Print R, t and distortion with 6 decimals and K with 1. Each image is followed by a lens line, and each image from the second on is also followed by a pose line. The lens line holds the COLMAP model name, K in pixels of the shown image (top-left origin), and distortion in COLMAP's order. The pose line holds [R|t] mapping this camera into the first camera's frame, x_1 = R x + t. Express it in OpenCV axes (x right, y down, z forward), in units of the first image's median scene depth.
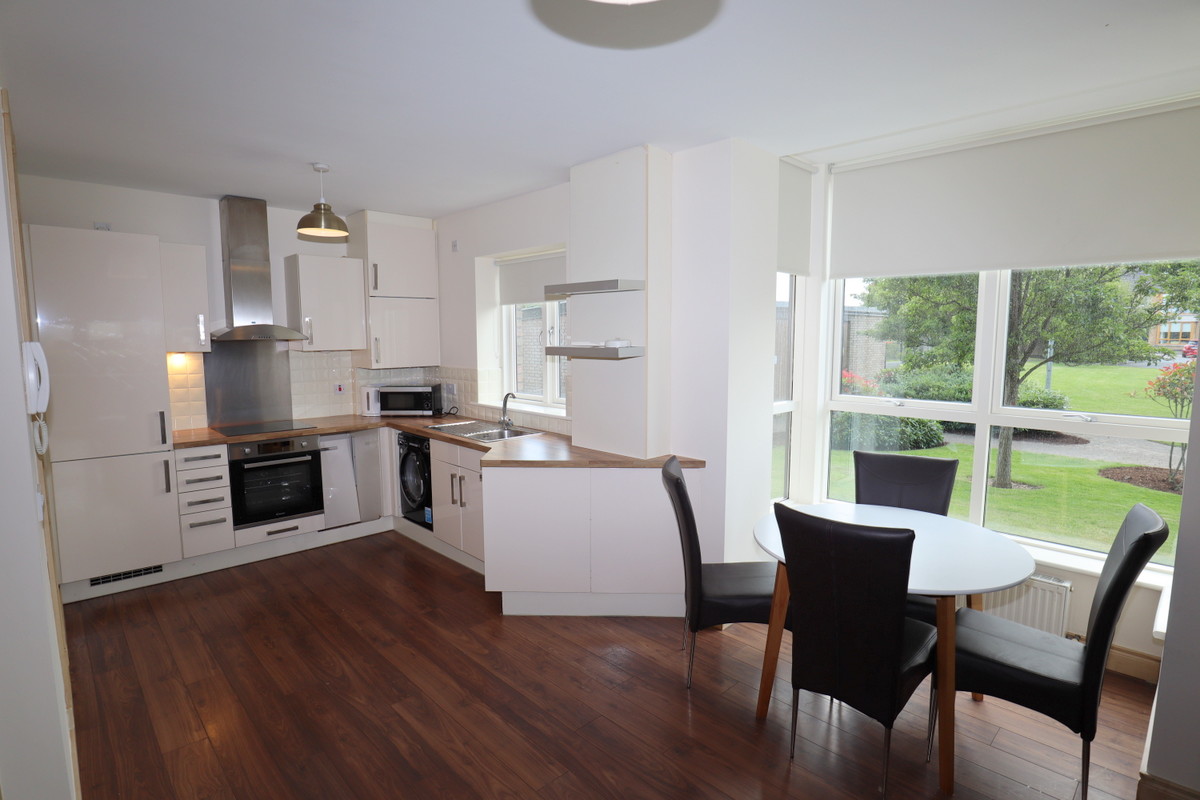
lens RADIAL K [[604.8, 0, 595.1], [0, 604.8, 402.3], [0, 0, 1]] dist [-0.030844, 0.005466]
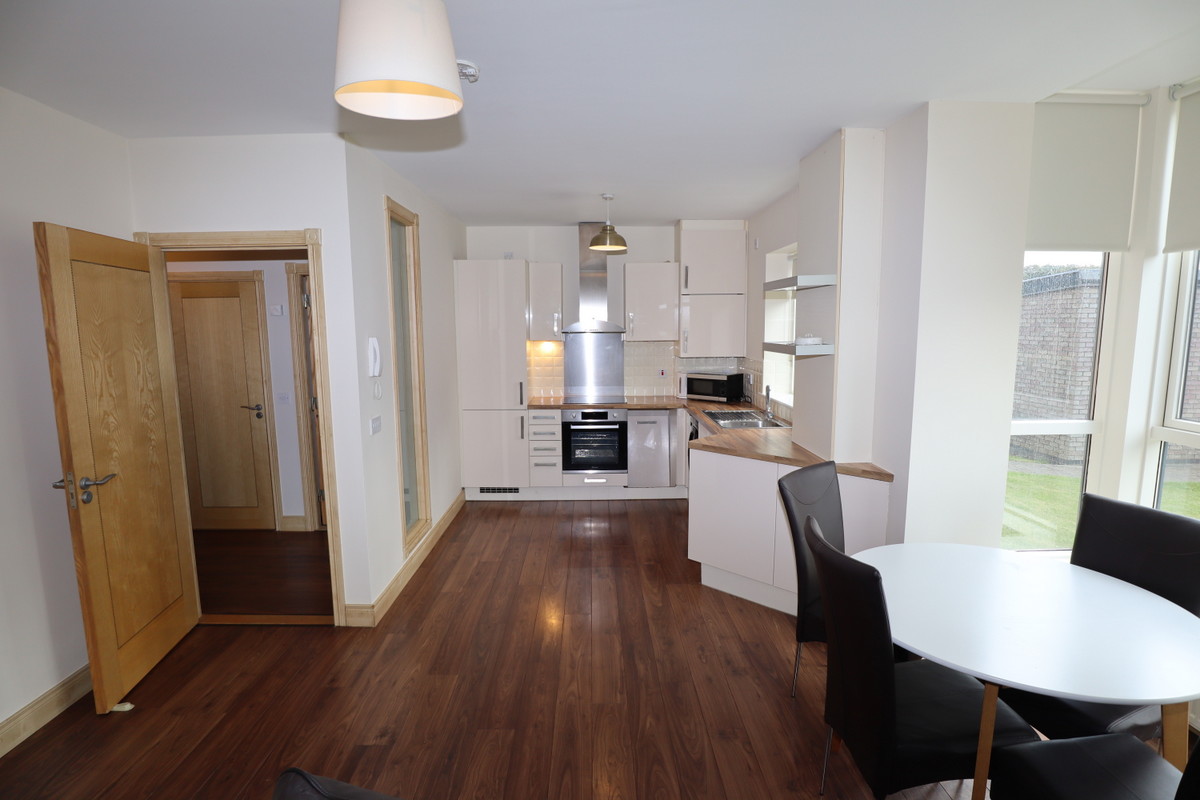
lens RADIAL K [[604.8, 0, 594.1], [0, 604.8, 407.8], [0, 0, 1]] dist [-0.030844, 0.005466]
pose [[0.730873, 0.090290, -0.676514, 0.355193], [-0.069328, 0.995905, 0.058018, -0.017676], [0.678983, 0.004498, 0.734140, 0.041548]]
